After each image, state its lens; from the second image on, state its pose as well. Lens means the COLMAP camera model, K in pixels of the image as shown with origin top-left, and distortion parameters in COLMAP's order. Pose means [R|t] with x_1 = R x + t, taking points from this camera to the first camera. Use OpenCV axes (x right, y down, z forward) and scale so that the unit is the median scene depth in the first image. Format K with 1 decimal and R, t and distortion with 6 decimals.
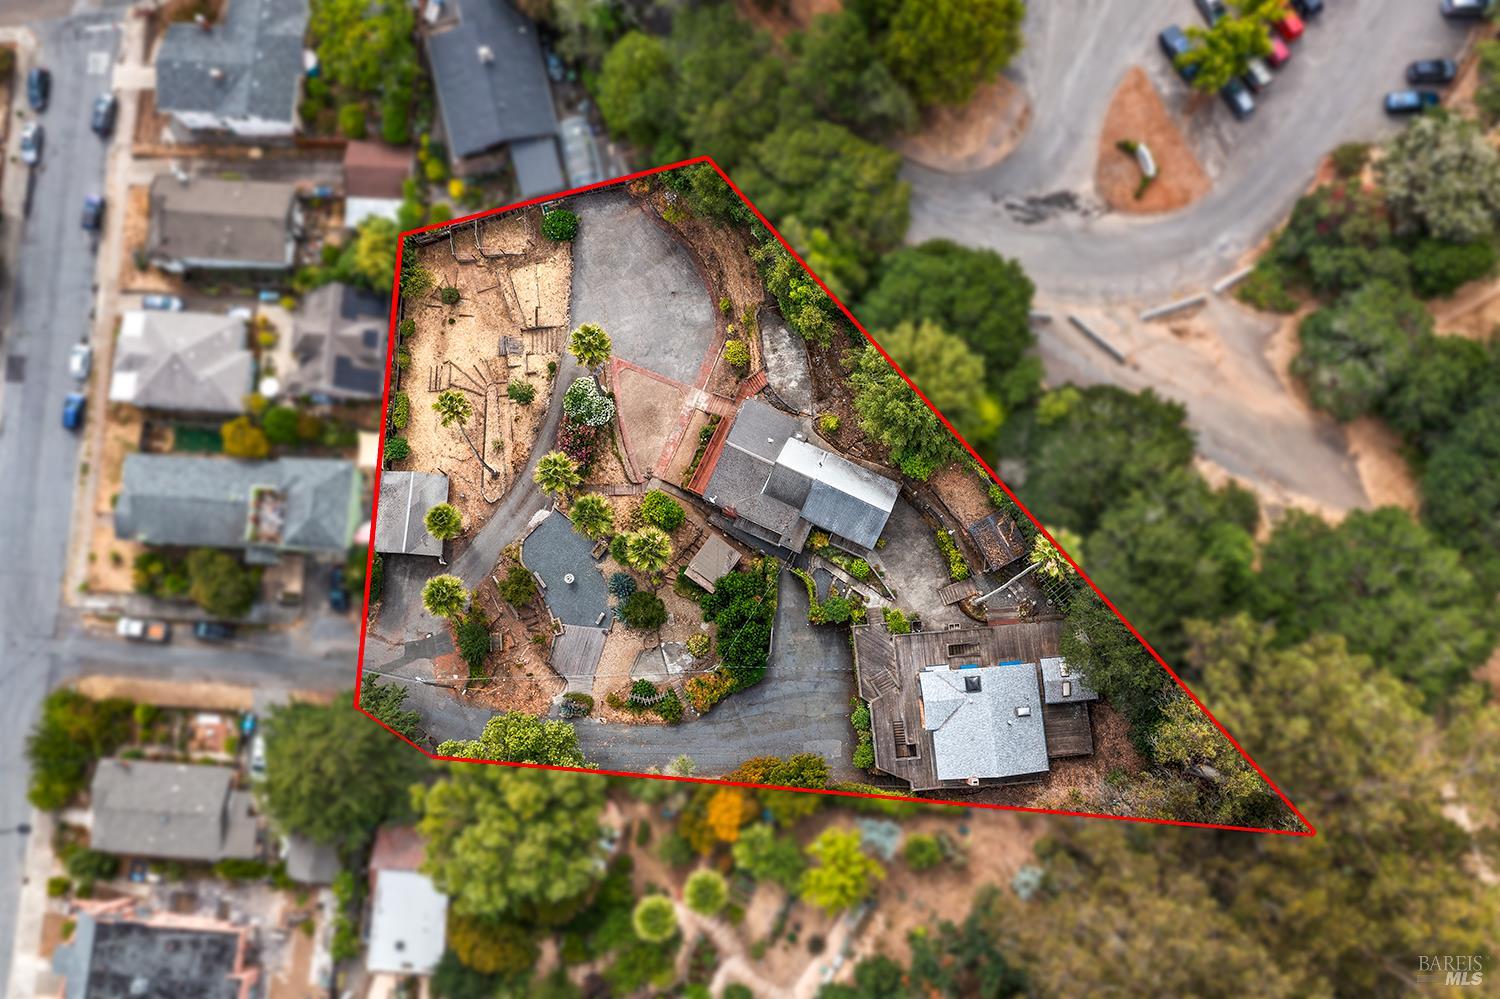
lens RADIAL K [[1285.9, 0, 752.4], [0, 1285.9, 472.9], [0, 0, 1]] dist [-0.003247, -0.006965]
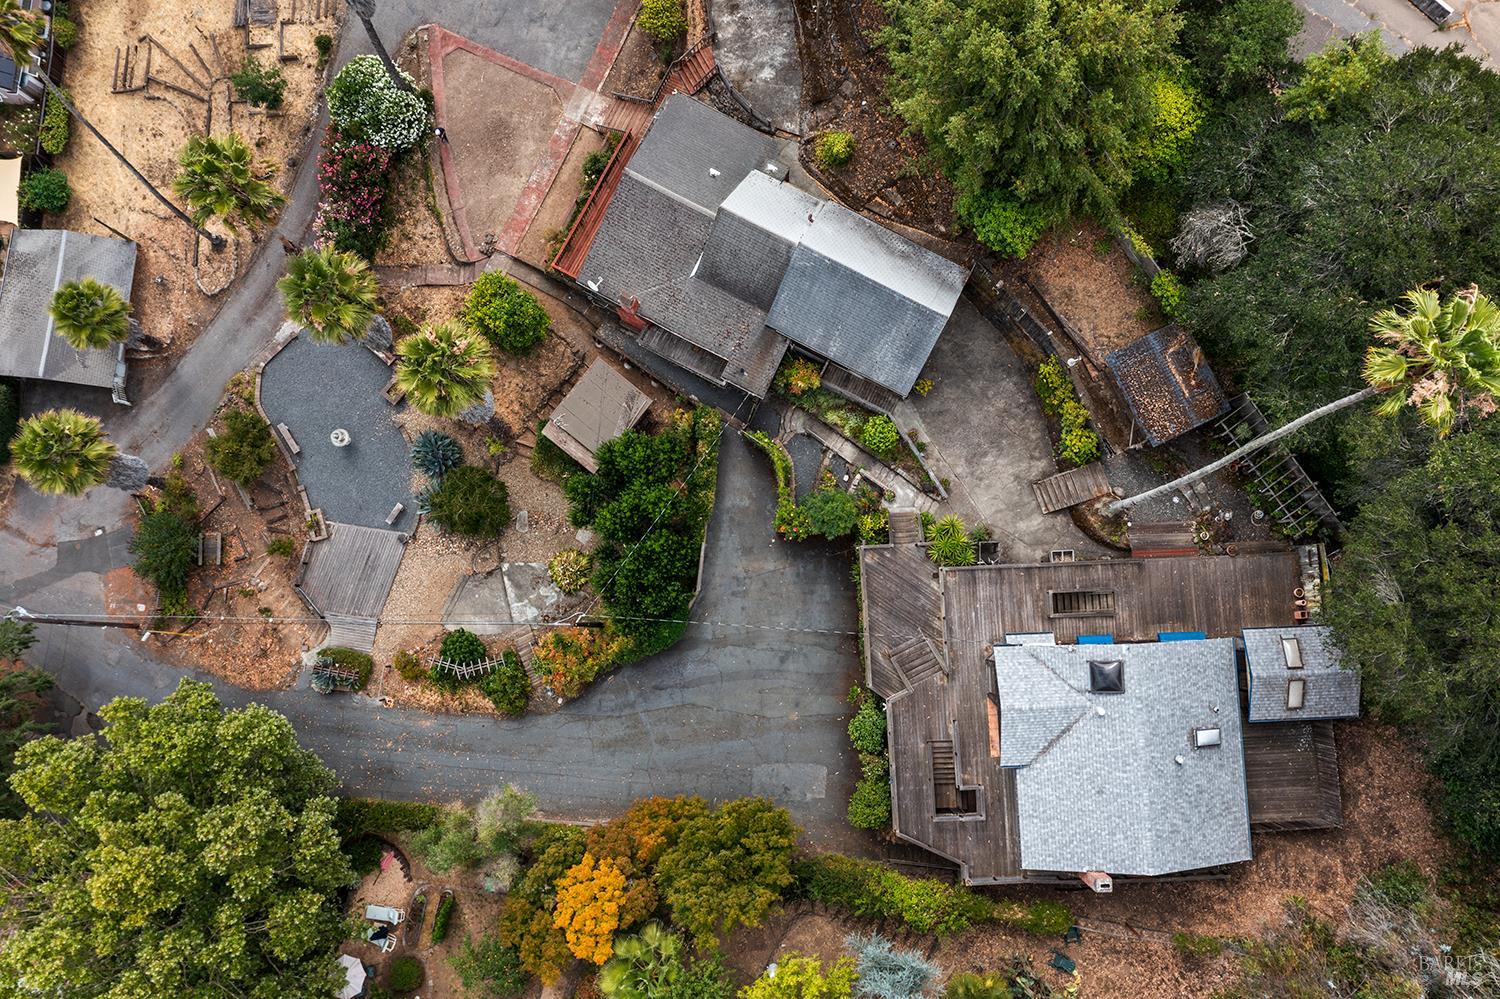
lens RADIAL K [[1285.9, 0, 752.4], [0, 1285.9, 472.9], [0, 0, 1]] dist [-0.003247, -0.006965]
pose [[0.999011, 0.044184, -0.004917, 0.036399], [-0.043852, 0.997557, 0.054385, 0.063615], [0.007308, -0.054116, 0.998508, 0.488491]]
